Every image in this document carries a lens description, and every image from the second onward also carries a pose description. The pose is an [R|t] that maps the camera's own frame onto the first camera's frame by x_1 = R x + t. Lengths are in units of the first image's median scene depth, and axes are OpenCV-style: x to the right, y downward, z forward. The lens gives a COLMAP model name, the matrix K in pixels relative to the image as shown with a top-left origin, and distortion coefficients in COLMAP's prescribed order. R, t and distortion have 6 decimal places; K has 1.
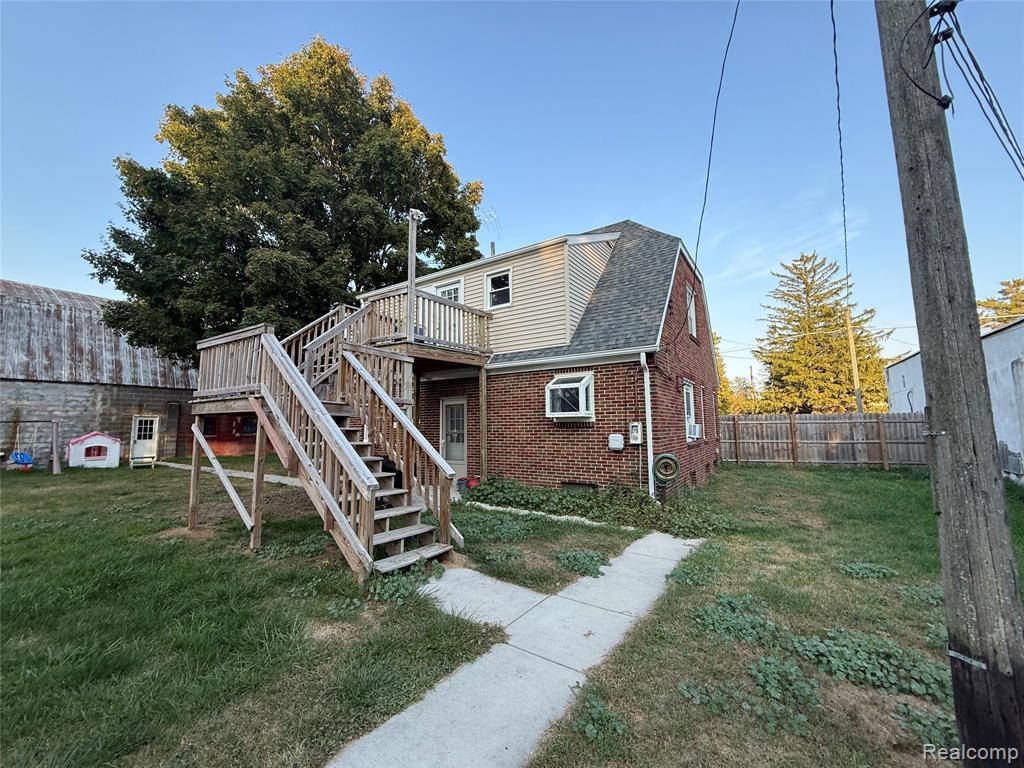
lens RADIAL K [[406.1, 0, 510.7], [0, 406.1, 382.0], [0, 0, 1]] dist [-0.001710, 0.000036]
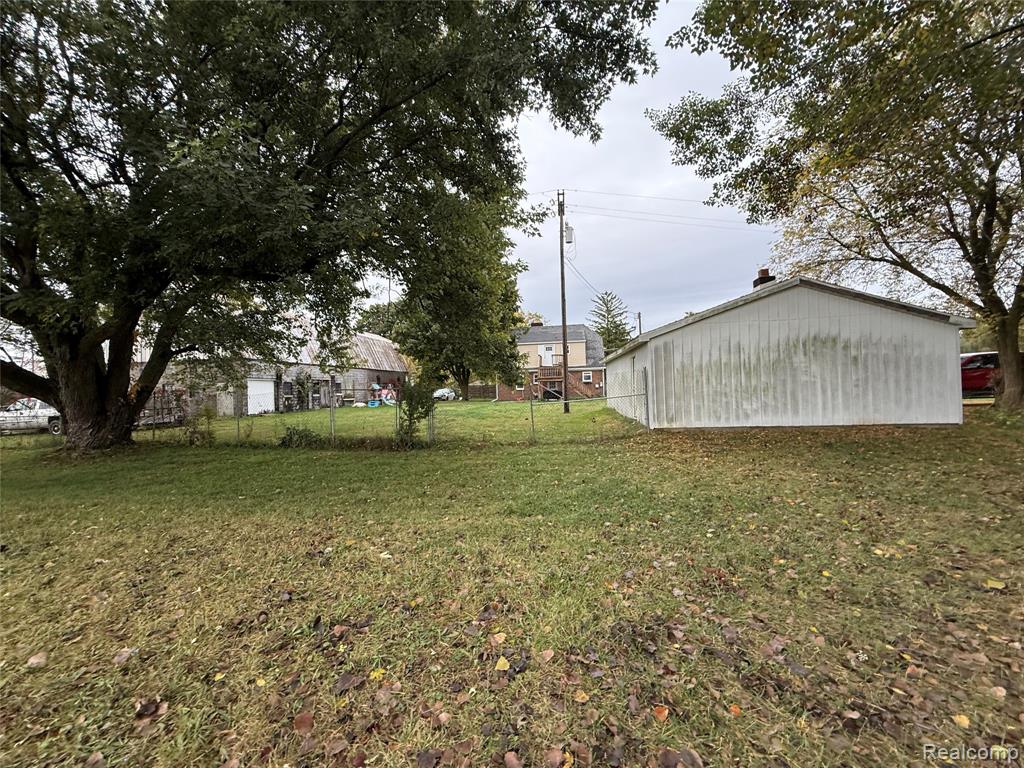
lens RADIAL K [[406.1, 0, 512.3], [0, 406.1, 384.6], [0, 0, 1]] dist [-0.001710, 0.000036]
pose [[0.902497, -0.009858, 0.430584, -1.558586], [-0.026561, 0.996561, 0.078486, -0.129699], [-0.429877, -0.082270, 0.899132, -1.673250]]
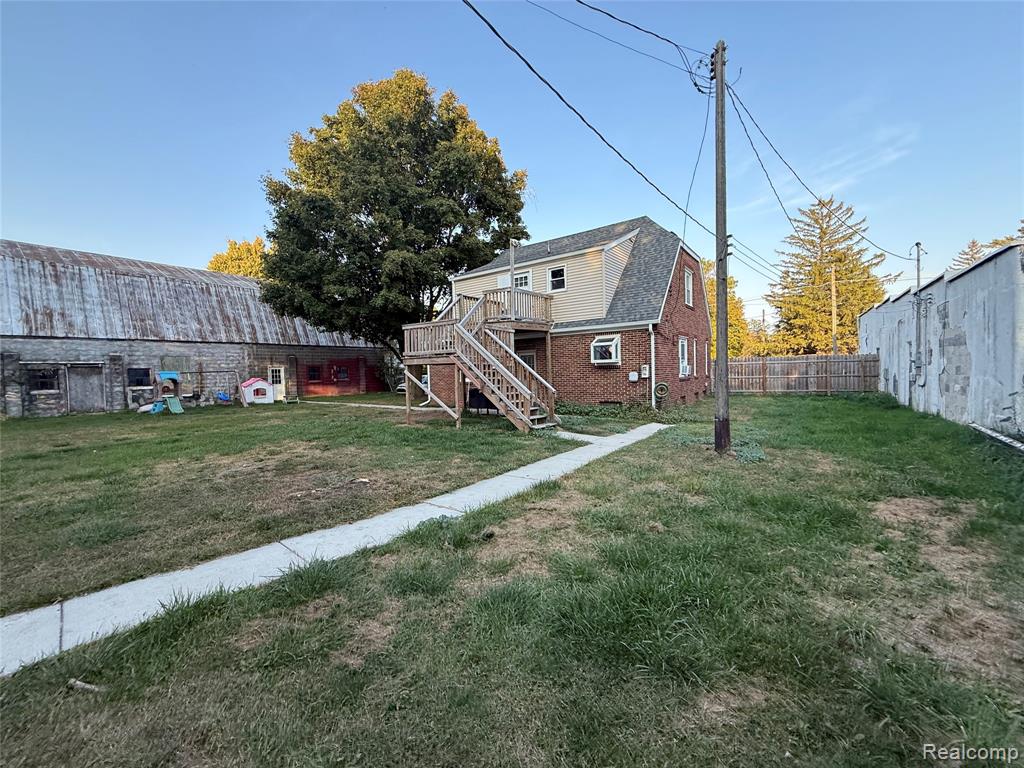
lens RADIAL K [[406.1, 0, 512.7], [0, 406.1, 381.7], [0, 0, 1]] dist [-0.001710, 0.000036]
pose [[0.999201, -0.015499, -0.036850, -0.103128], [0.020345, 0.990638, 0.134994, -0.040345], [0.034413, -0.135636, 0.990161, -0.395895]]
